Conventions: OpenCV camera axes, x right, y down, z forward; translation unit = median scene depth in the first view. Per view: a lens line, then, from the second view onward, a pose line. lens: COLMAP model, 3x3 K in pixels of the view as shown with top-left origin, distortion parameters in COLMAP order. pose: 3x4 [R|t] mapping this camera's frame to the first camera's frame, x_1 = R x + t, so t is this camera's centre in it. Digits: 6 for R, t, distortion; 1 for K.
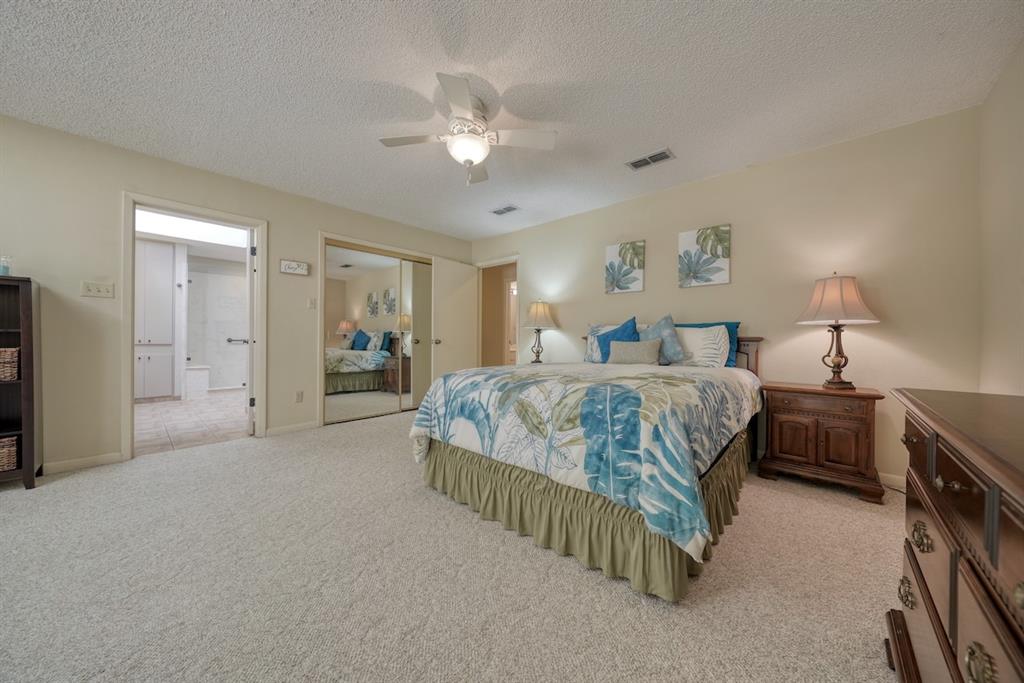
lens RADIAL K [[345.3, 0, 513.7], [0, 345.3, 340.4], [0, 0, 1]] dist [0.000215, -0.000137]
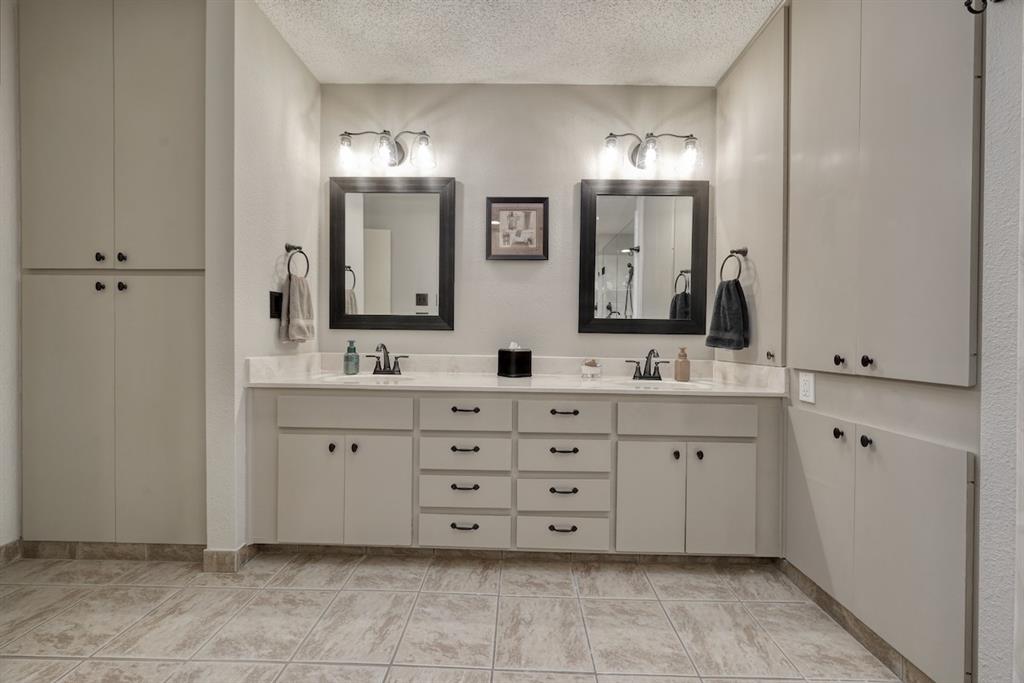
lens RADIAL K [[356.8, 0, 516.6], [0, 356.8, 338.4], [0, 0, 1]] dist [-0.002755, -0.000041]
pose [[-0.746444, -0.009380, -0.665382, -0.978696], [-0.010805, 0.999940, -0.001976, -0.012462], [0.665360, 0.005715, -0.746501, 1.331331]]
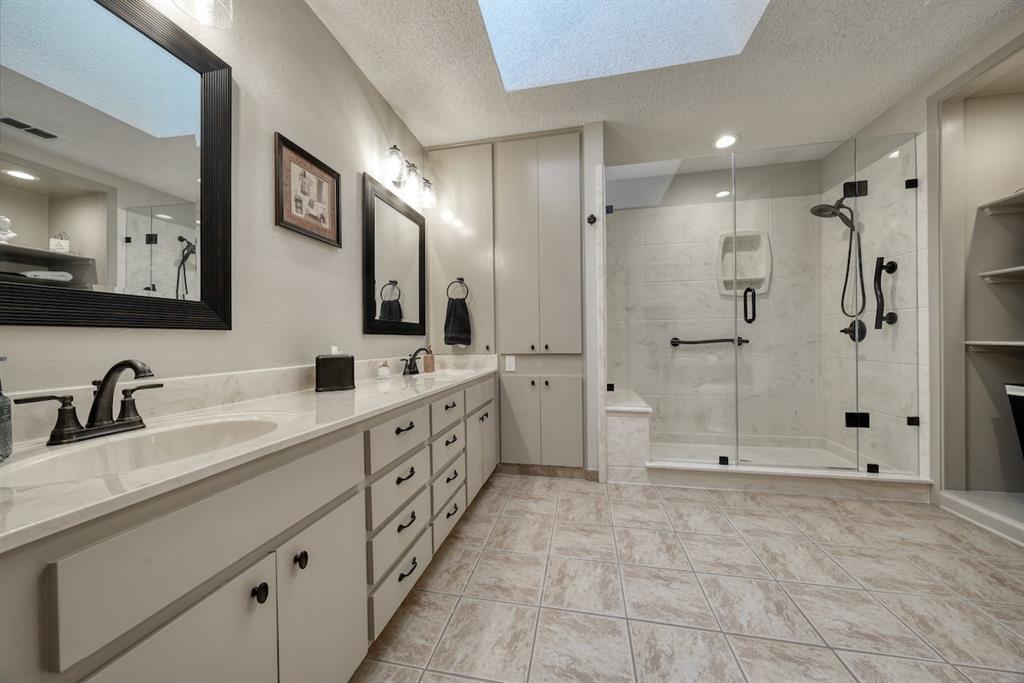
lens RADIAL K [[345.3, 0, 516.1], [0, 345.3, 339.0], [0, 0, 1]] dist [0.000215, -0.000137]
pose [[0.524201, -0.007969, -0.851557, -0.881982], [0.015425, 0.999881, 0.000138, -0.012882], [0.851455, -0.013207, 0.524261, 0.936398]]
